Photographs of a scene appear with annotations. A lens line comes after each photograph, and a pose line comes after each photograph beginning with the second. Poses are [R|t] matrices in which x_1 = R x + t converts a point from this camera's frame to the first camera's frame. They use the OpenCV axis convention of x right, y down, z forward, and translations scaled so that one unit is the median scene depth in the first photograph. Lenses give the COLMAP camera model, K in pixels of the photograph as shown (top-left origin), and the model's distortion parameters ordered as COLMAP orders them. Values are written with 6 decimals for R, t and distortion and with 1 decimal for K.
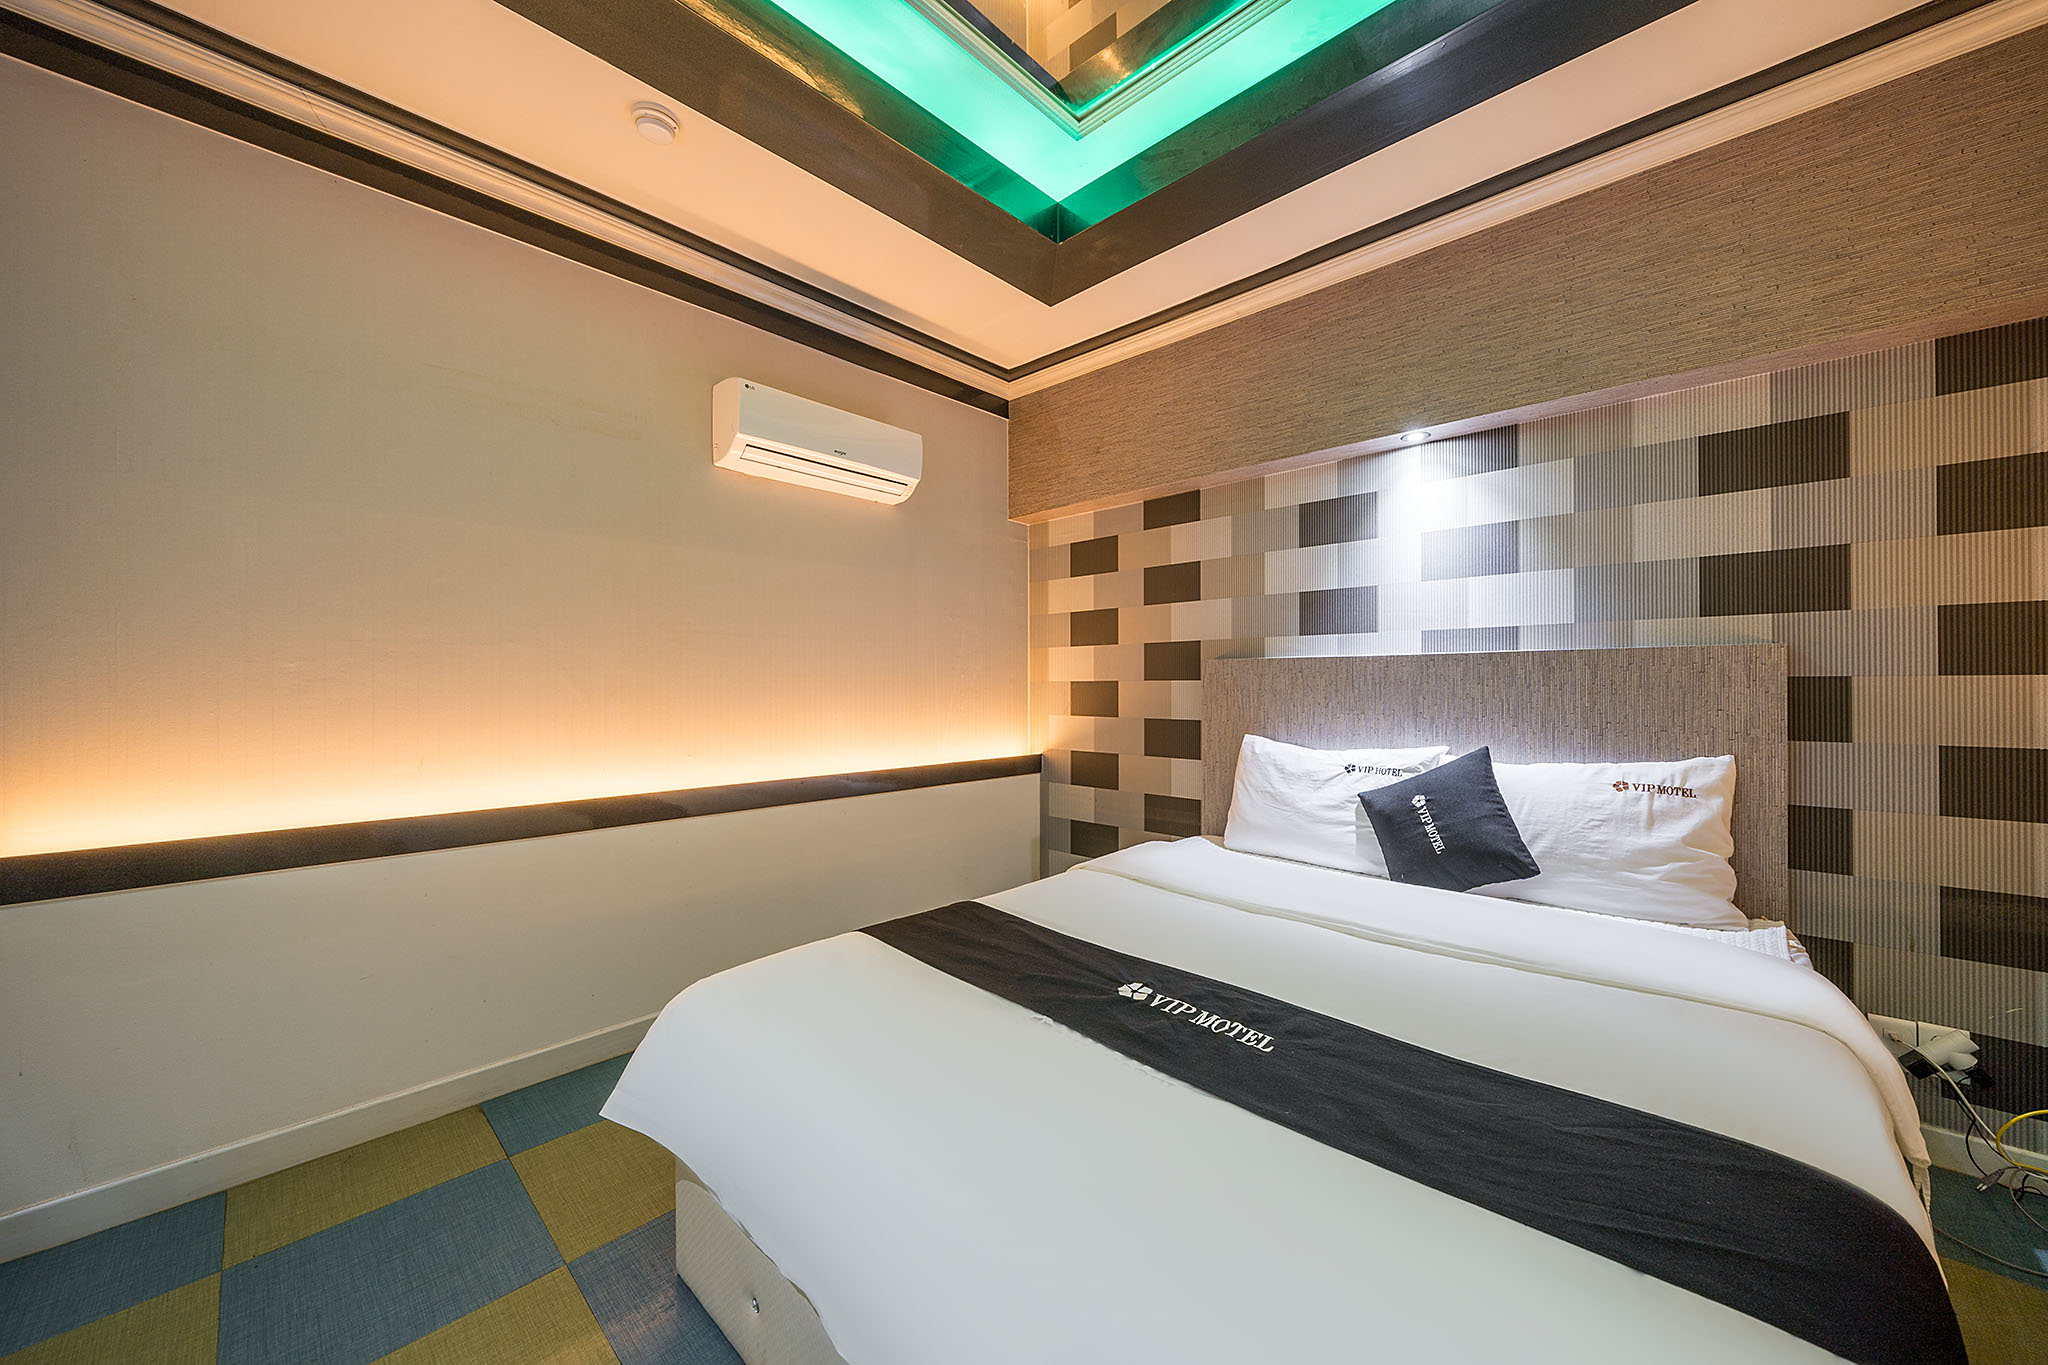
lens RADIAL K [[745.7, 0, 1028.6], [0, 745.7, 678.5], [0, 0, 1]] dist [-0.002675, 0.001661]
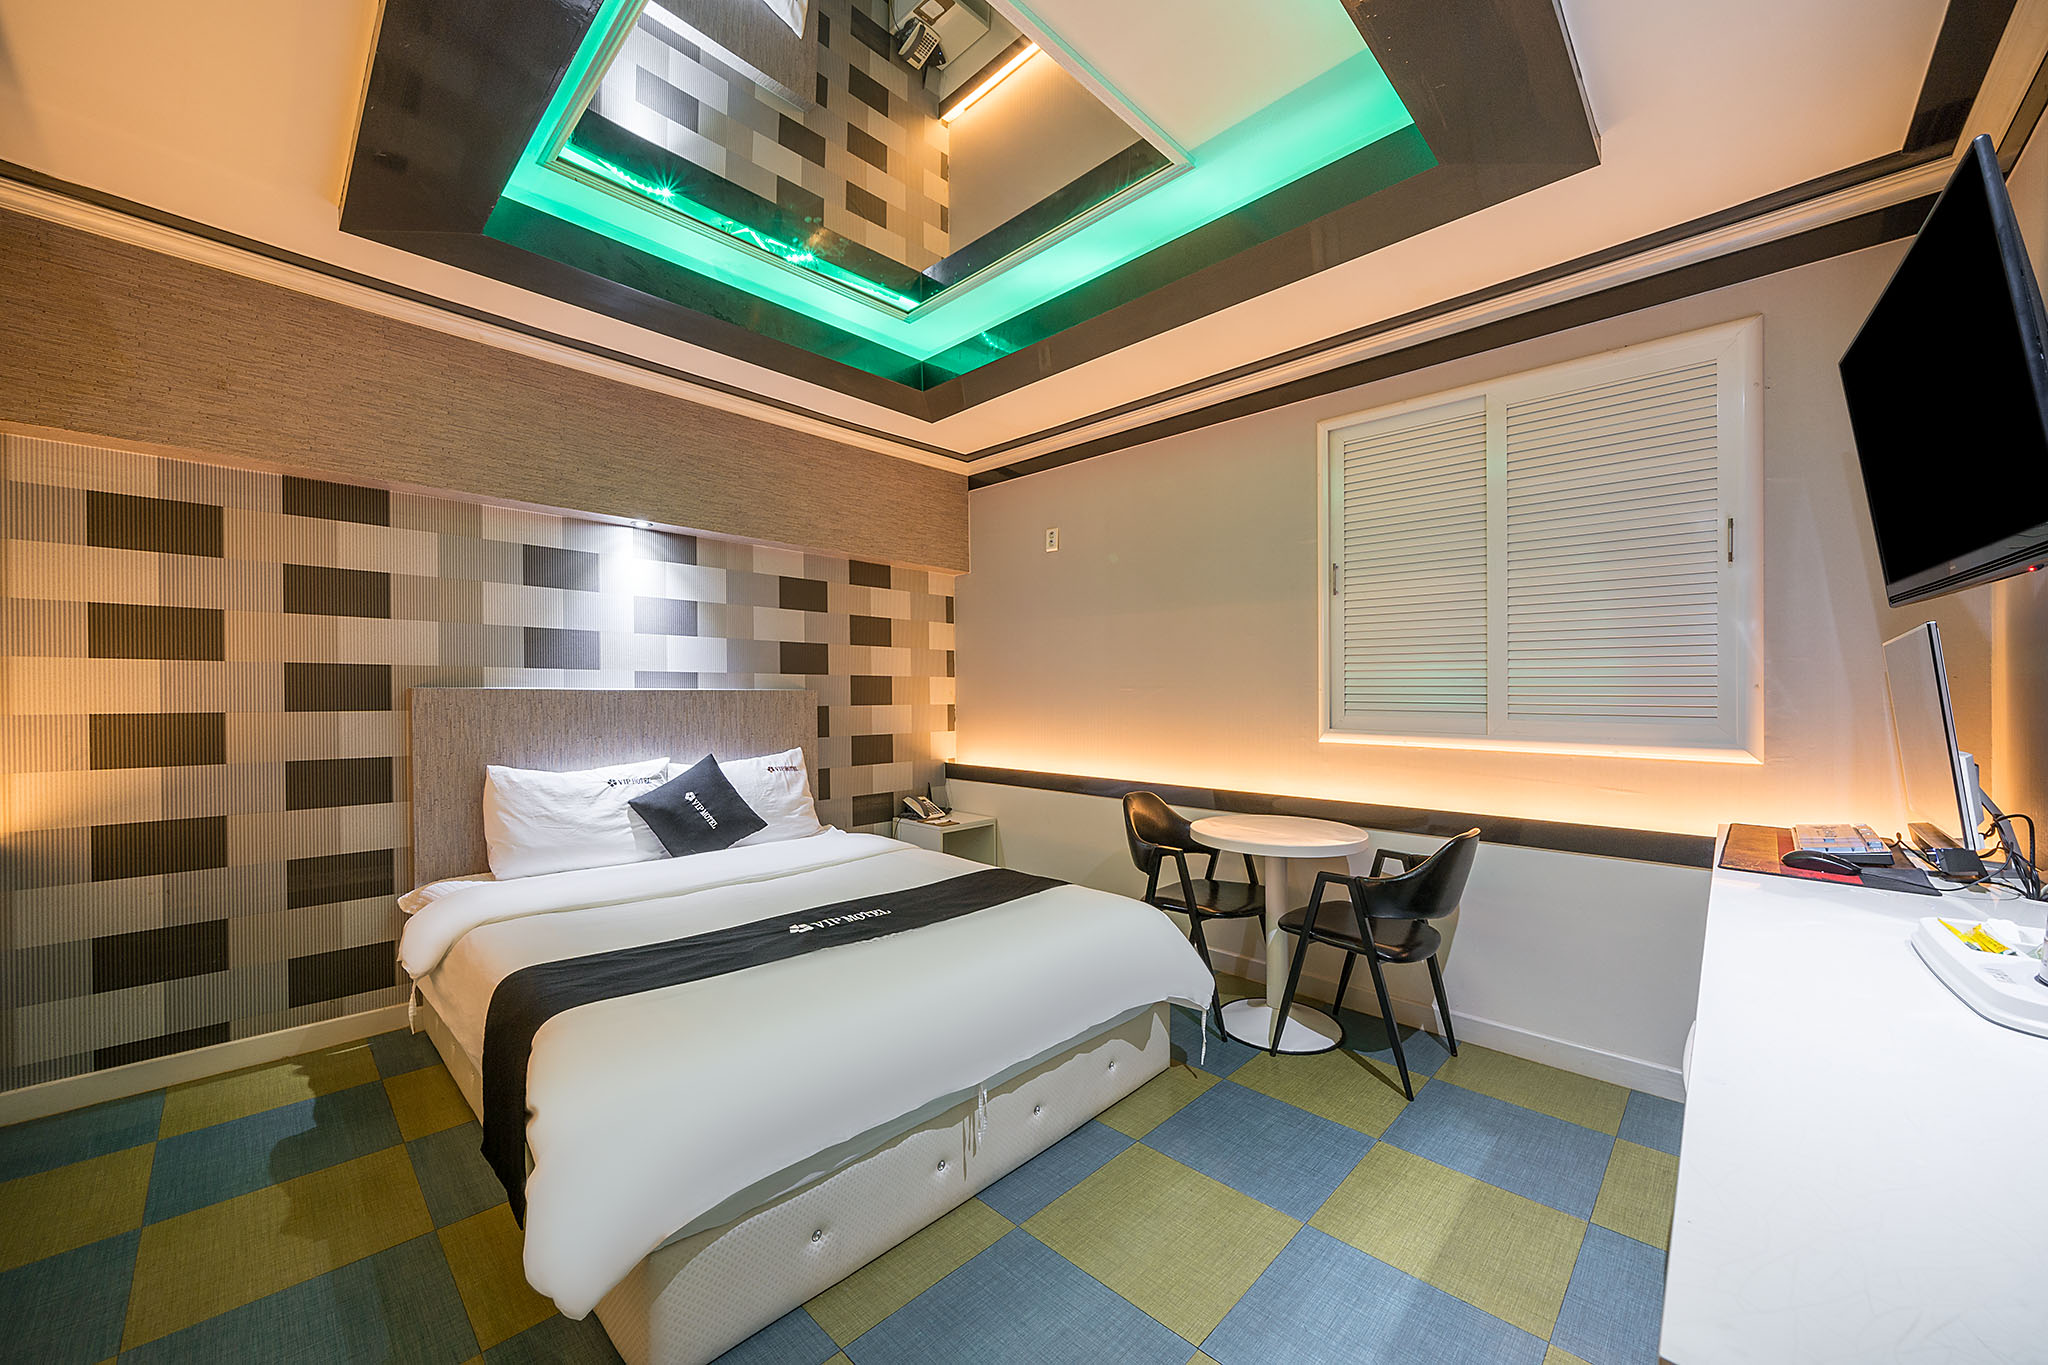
lens RADIAL K [[745.7, 0, 1024.2], [0, 745.7, 689.8], [0, 0, 1]] dist [-0.002675, 0.001661]
pose [[0.006230, 0.003890, 0.999973, -0.794645], [-0.014838, 0.999883, -0.003798, -0.037790], [-0.999871, -0.014813, 0.006287, 0.316395]]
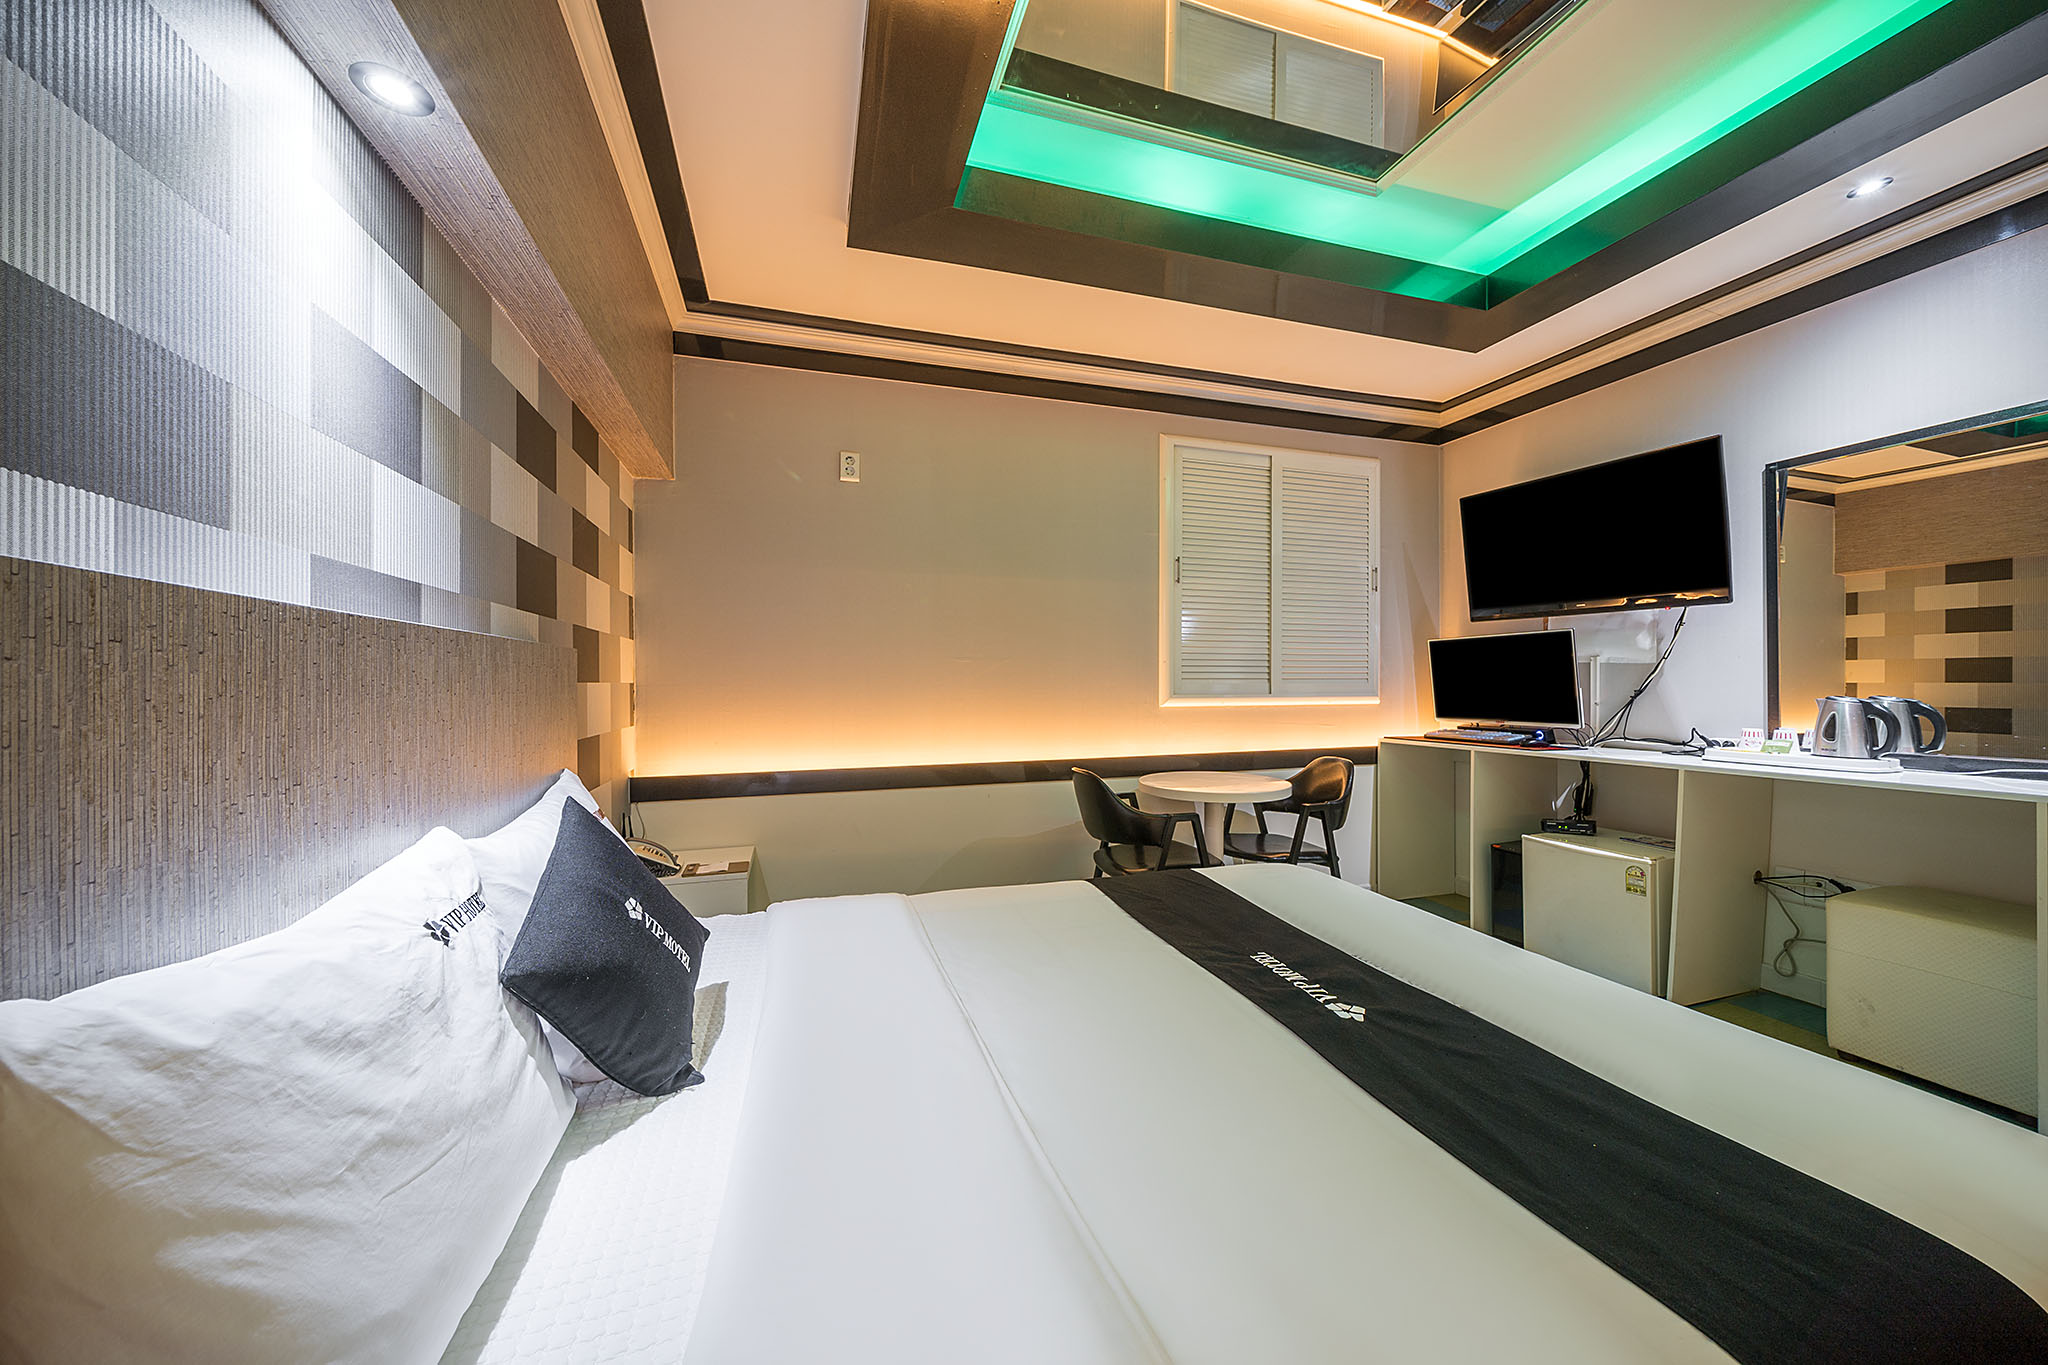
lens RADIAL K [[686.0, 0, 1026.3], [0, 686.0, 668.2], [0, 0, 1]] dist [0.006600, -0.000540]
pose [[-0.862436, 0.011708, 0.506031, 0.024582], [-0.004038, 0.999541, -0.030008, 0.004412], [-0.506150, -0.027924, -0.861993, 1.149517]]
